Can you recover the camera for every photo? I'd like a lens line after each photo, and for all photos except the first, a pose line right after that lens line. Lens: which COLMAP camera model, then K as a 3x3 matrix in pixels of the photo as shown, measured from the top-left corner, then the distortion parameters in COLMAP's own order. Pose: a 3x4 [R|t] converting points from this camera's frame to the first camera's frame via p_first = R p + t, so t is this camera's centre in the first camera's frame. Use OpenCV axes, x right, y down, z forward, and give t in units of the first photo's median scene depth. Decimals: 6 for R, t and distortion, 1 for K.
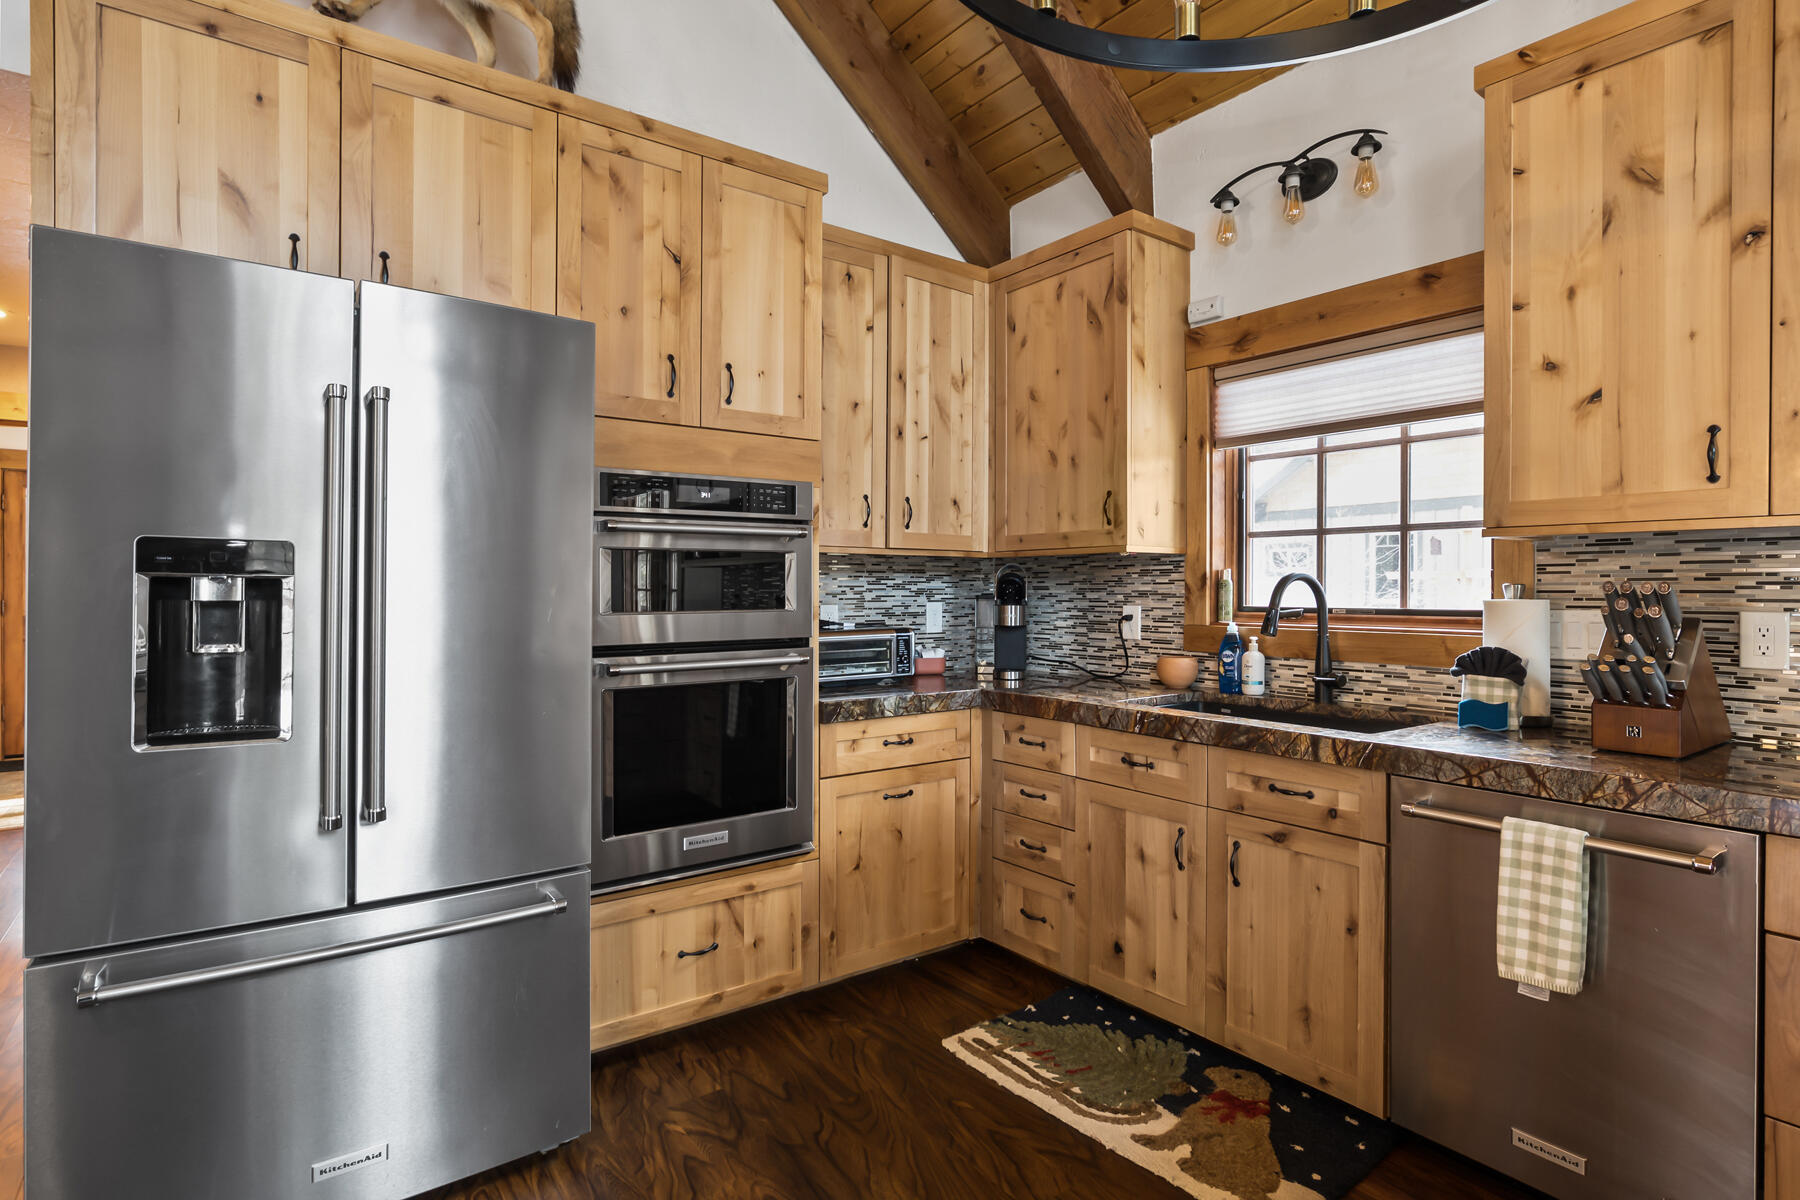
lens RADIAL K [[919.4, 0, 894.5], [0, 919.4, 598.2], [0, 0, 1]] dist [-0.021021, 0.010593]
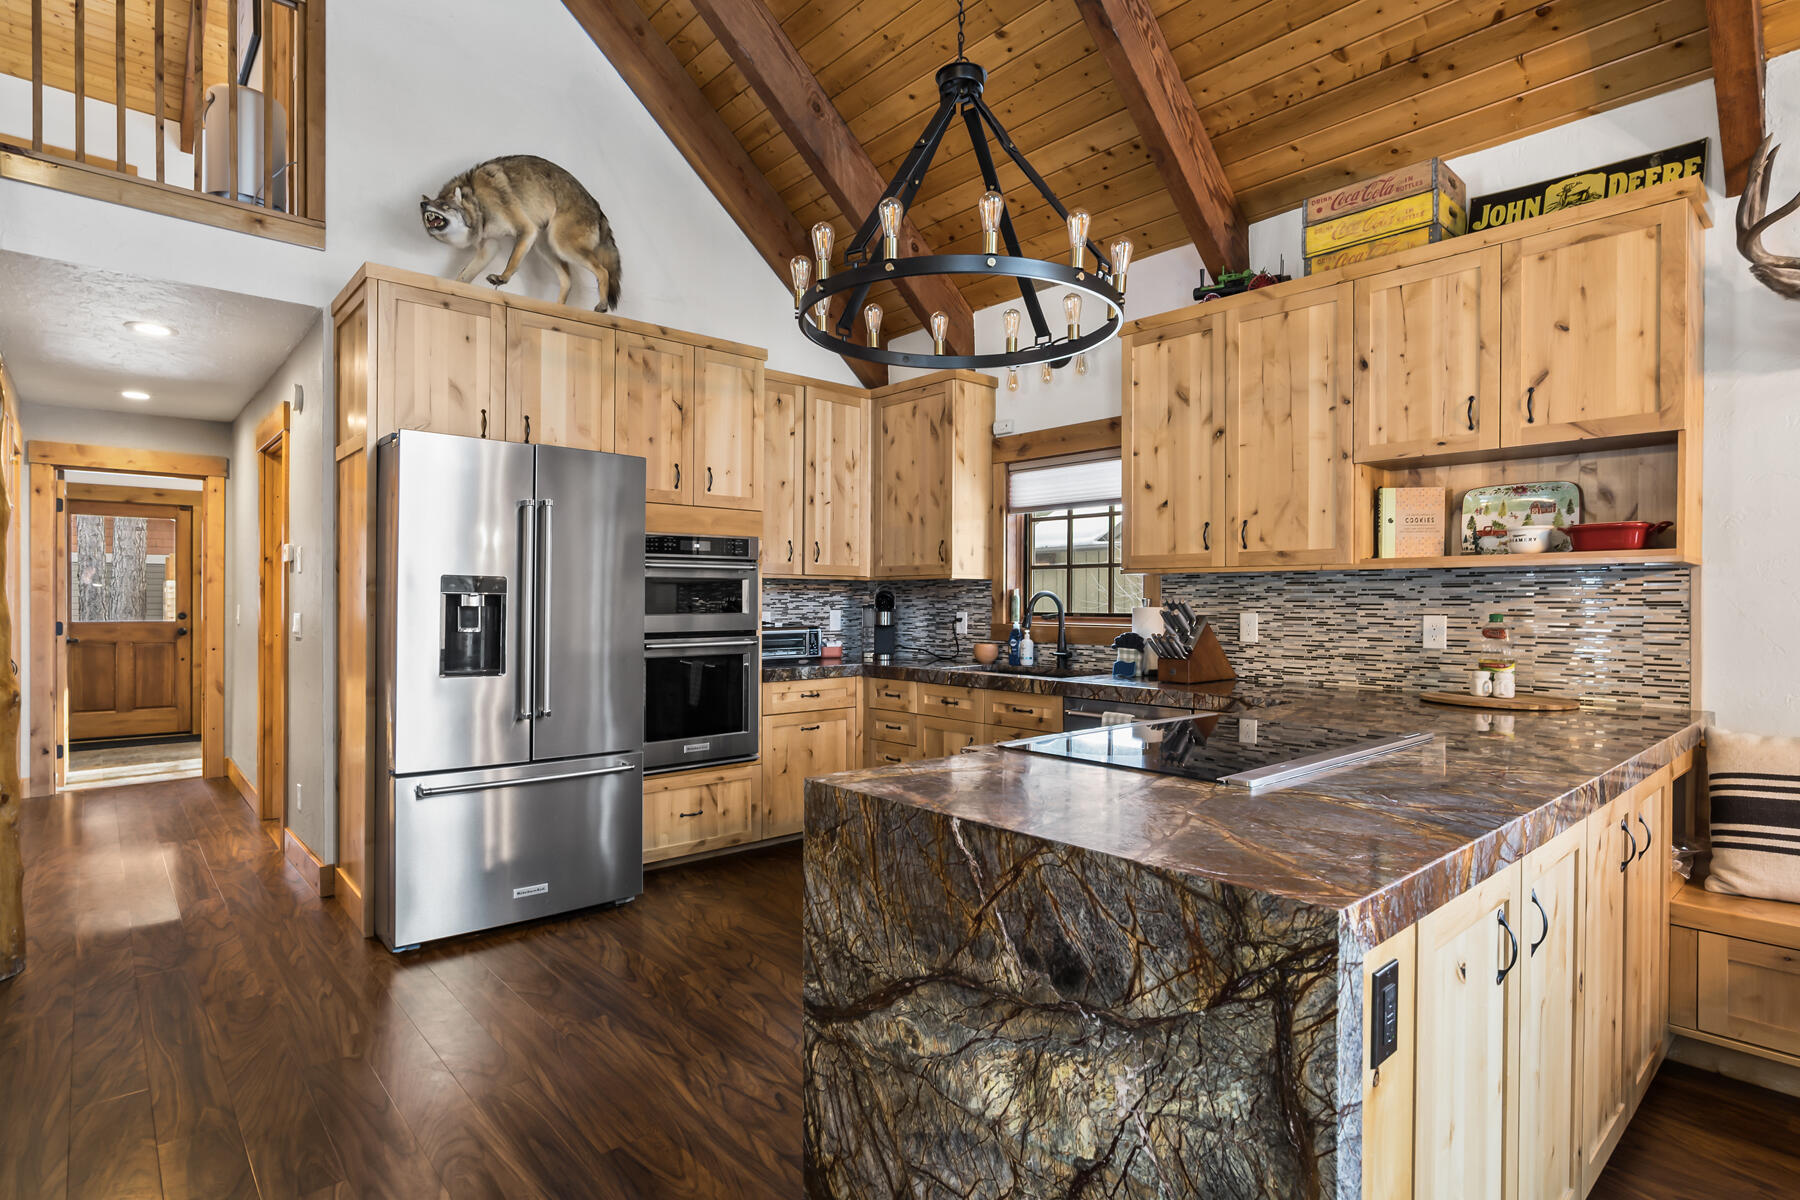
lens RADIAL K [[919.4, 0, 894.5], [0, 919.4, 598.2], [0, 0, 1]] dist [-0.021021, 0.010593]
pose [[0.995790, 0.001593, 0.091647, 0.003344], [-0.000386, 0.999913, -0.013188, 0.006206], [-0.091660, 0.013097, 0.995704, -0.624951]]
